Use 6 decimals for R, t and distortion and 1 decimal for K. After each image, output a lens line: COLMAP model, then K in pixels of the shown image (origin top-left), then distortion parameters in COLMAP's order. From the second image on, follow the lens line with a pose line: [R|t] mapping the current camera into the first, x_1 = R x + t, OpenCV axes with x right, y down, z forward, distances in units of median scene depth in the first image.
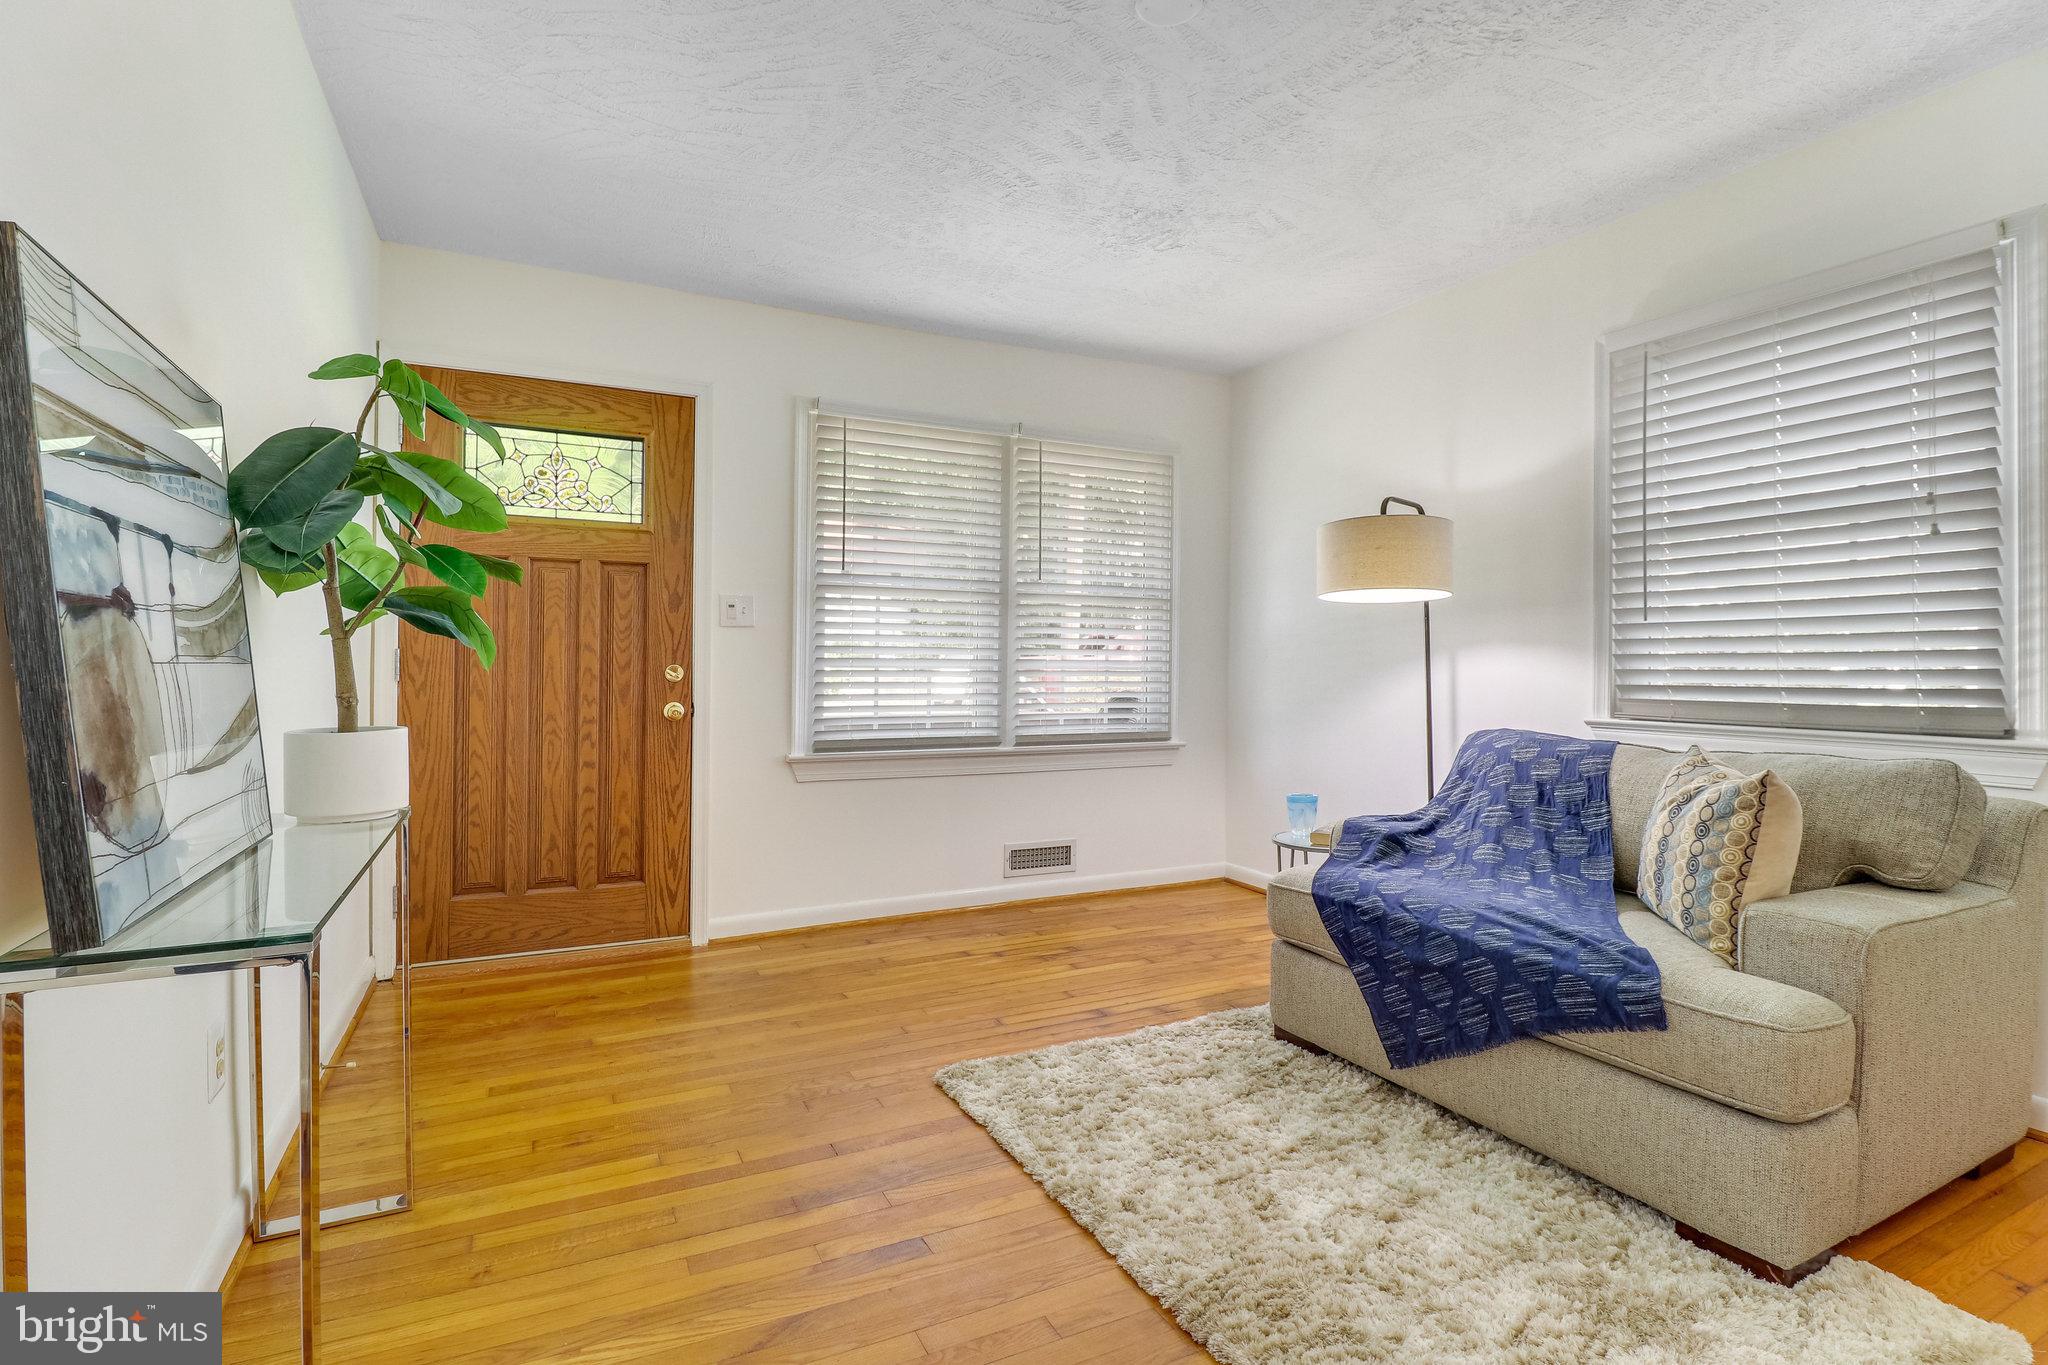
lens RADIAL K [[946.6, 0, 995.0], [0, 946.6, 668.0], [0, 0, 1]] dist [-0.006059, -0.001073]
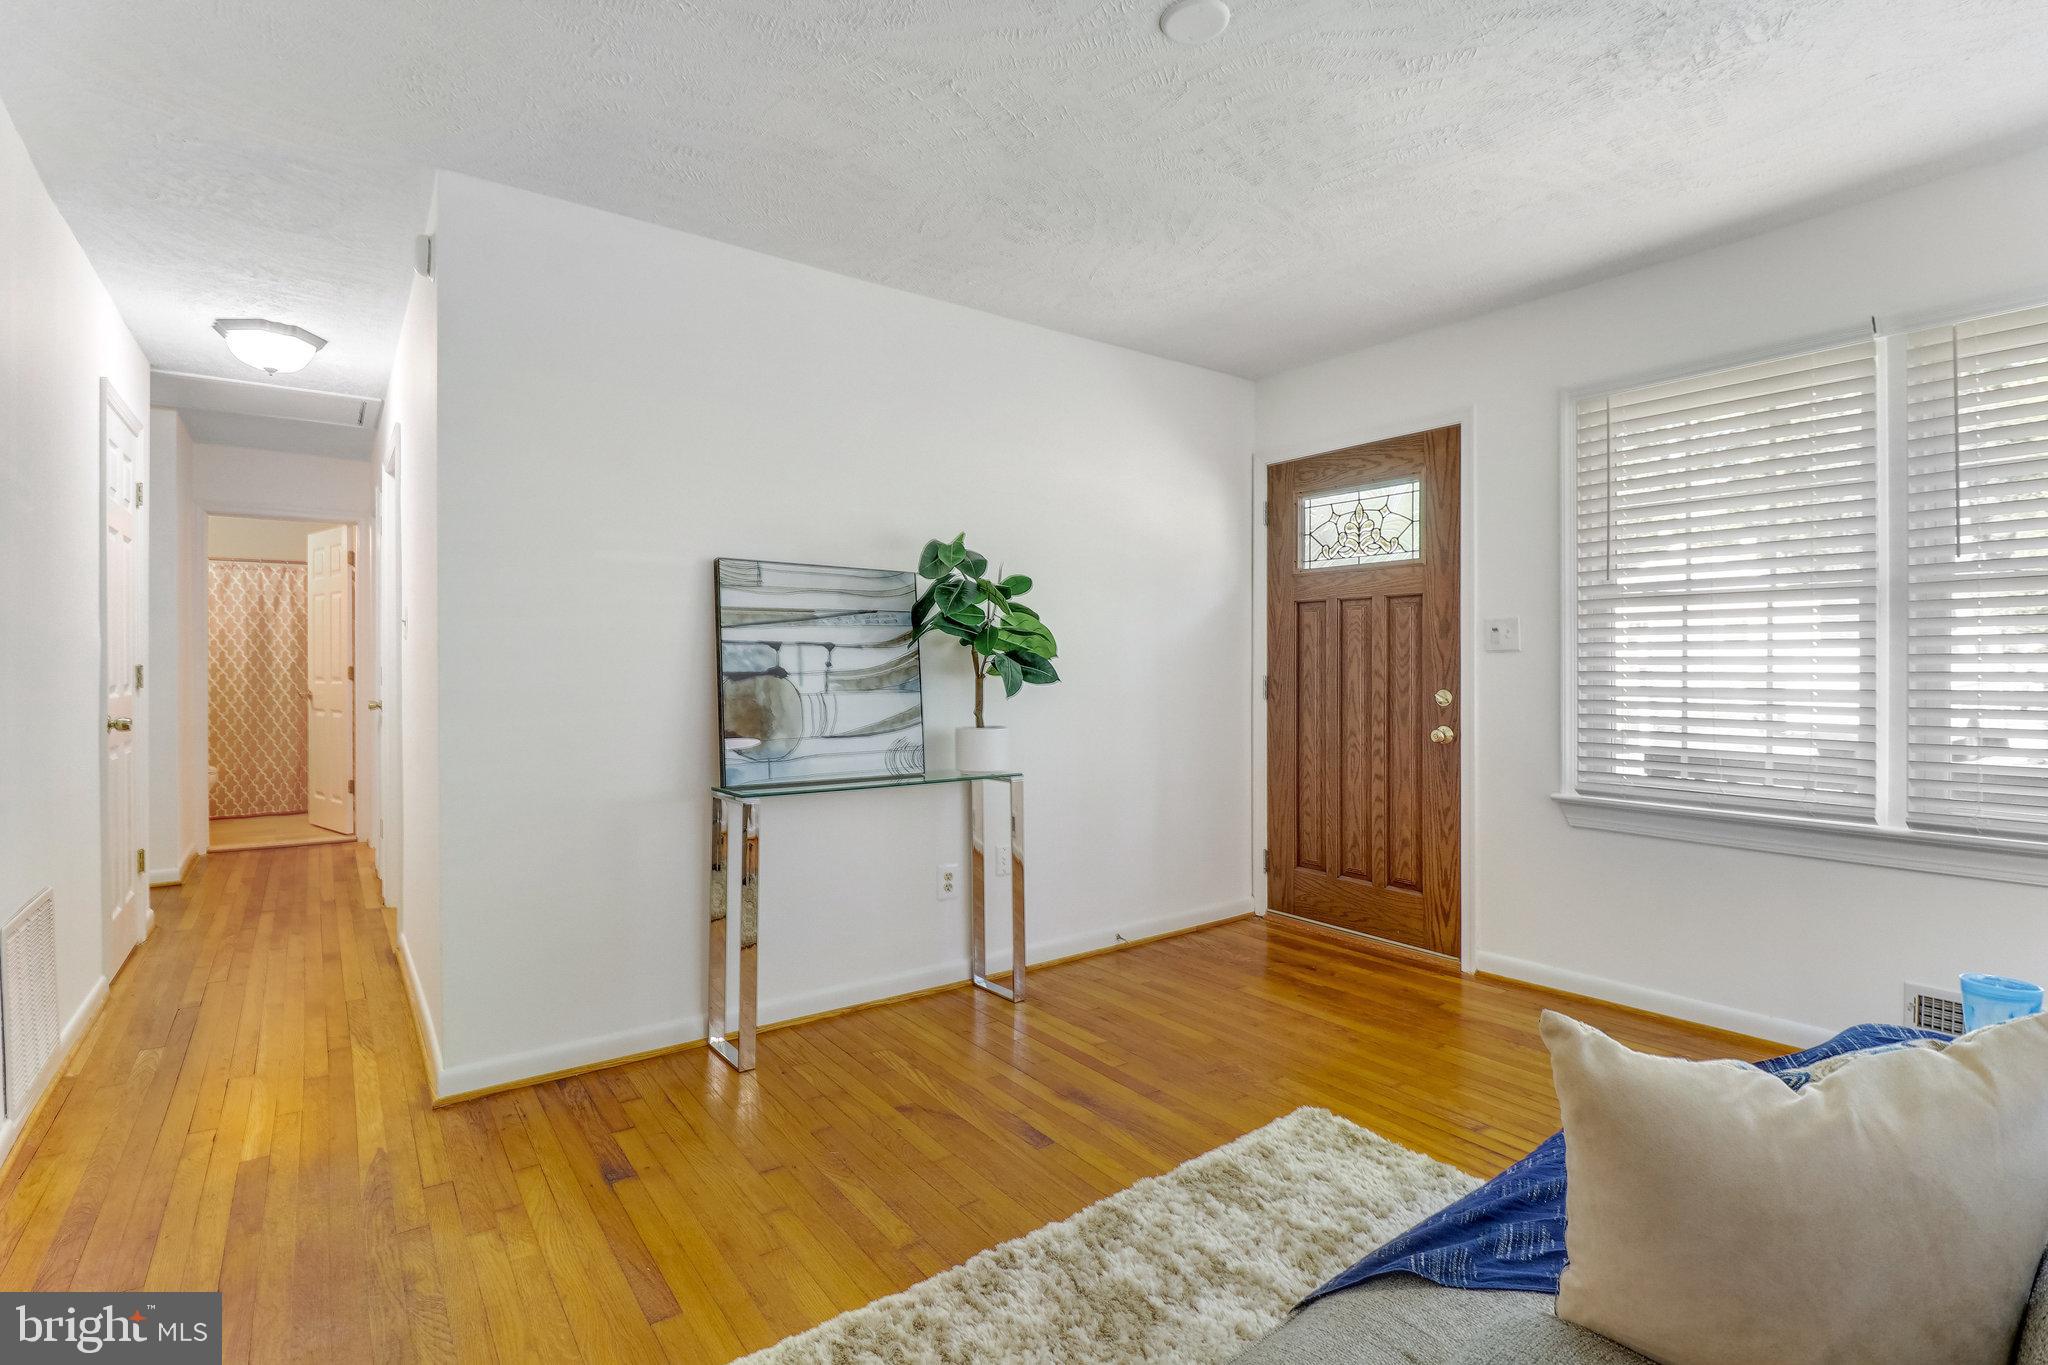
lens RADIAL K [[946.6, 0, 995.0], [0, 946.6, 668.0], [0, 0, 1]] dist [-0.006059, -0.001073]
pose [[0.185091, -0.005074, -0.982708, 0.597021], [-0.001409, 0.999984, -0.005429, -0.021532], [0.982720, 0.002389, 0.185081, 0.339957]]
